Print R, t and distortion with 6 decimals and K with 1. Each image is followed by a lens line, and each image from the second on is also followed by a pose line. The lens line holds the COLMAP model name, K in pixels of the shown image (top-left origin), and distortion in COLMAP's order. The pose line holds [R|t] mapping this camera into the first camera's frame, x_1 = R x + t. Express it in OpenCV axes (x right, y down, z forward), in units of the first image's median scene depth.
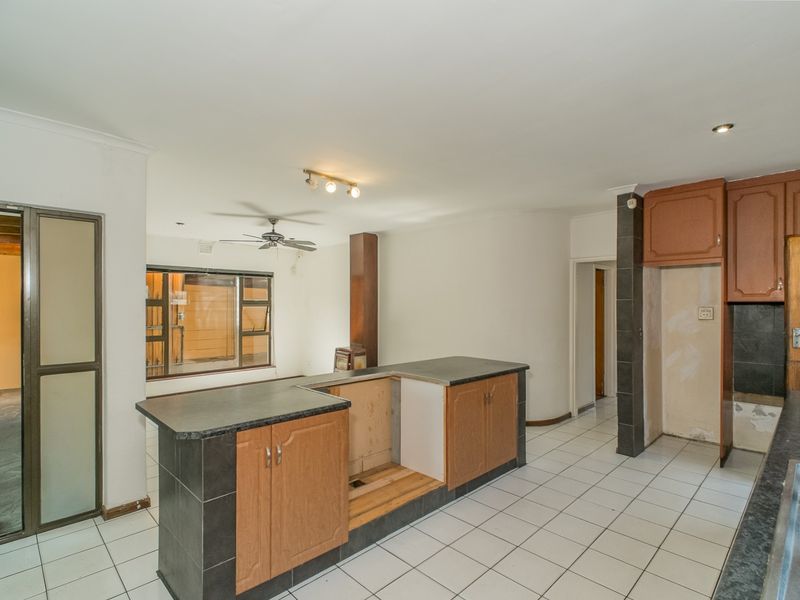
lens RADIAL K [[414.6, 0, 399.8], [0, 414.6, 302.5], [0, 0, 1]] dist [-0.000547, -0.000079]
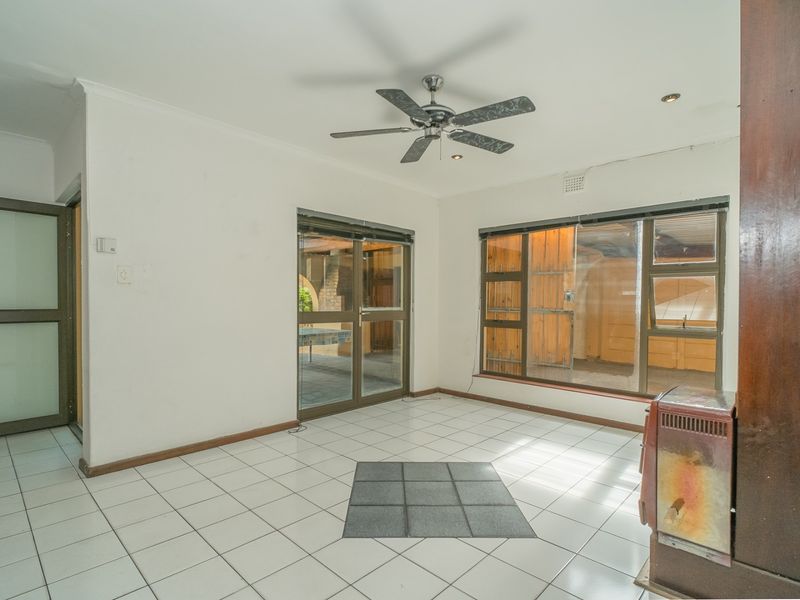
lens RADIAL K [[414.6, 0, 399.8], [0, 414.6, 307.1], [0, 0, 1]] dist [-0.000547, -0.000079]
pose [[0.029678, 0.008909, -0.999520, 0.132254], [0.003129, 0.999955, 0.009006, 0.043939], [0.999555, -0.003395, 0.029648, 0.711767]]
